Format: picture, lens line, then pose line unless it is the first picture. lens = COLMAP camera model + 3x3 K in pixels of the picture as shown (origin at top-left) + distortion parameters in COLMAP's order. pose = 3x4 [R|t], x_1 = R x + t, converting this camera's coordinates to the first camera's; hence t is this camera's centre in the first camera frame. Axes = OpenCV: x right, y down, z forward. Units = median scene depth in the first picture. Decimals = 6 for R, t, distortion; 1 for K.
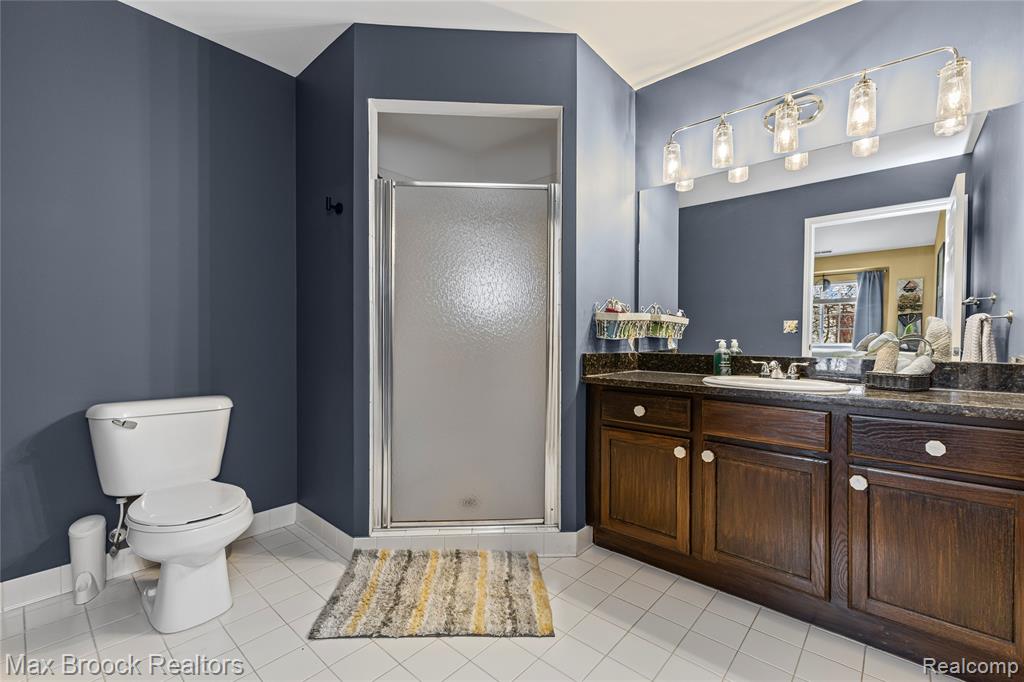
lens RADIAL K [[444.9, 0, 512.0], [0, 444.9, 341.0], [0, 0, 1]] dist [0.002261, -0.000026]
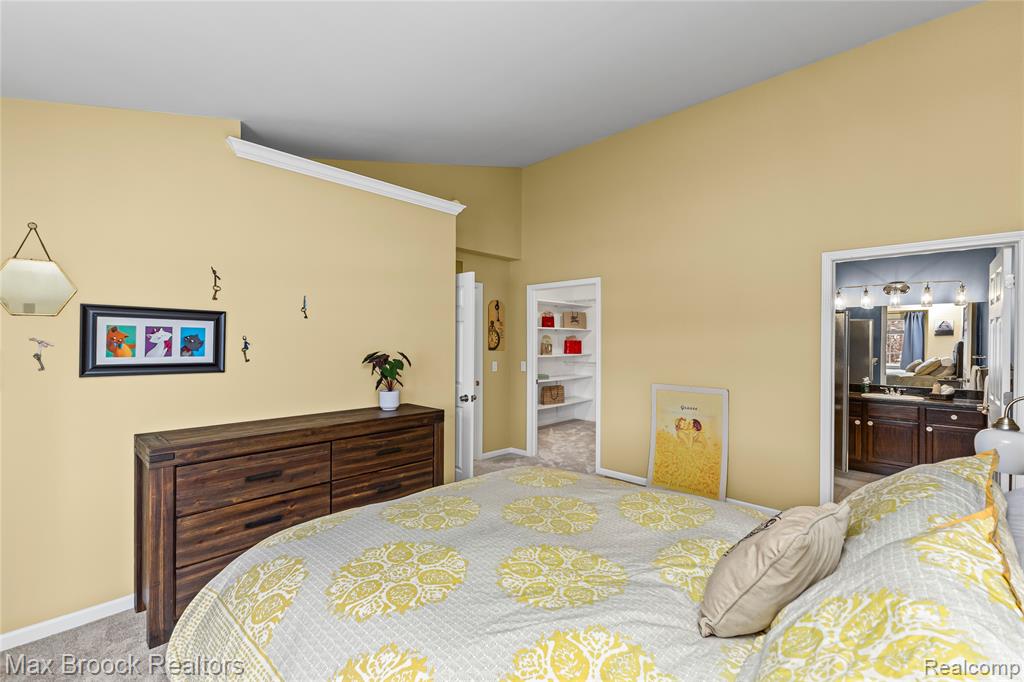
lens RADIAL K [[444.9, 0, 512.0], [0, 444.9, 341.0], [0, 0, 1]] dist [0.002261, -0.000026]
pose [[0.999159, 0.003753, -0.040830, -1.631183], [-0.004217, 0.999927, -0.011283, -0.206254], [0.040785, 0.011446, 0.999102, -1.816827]]
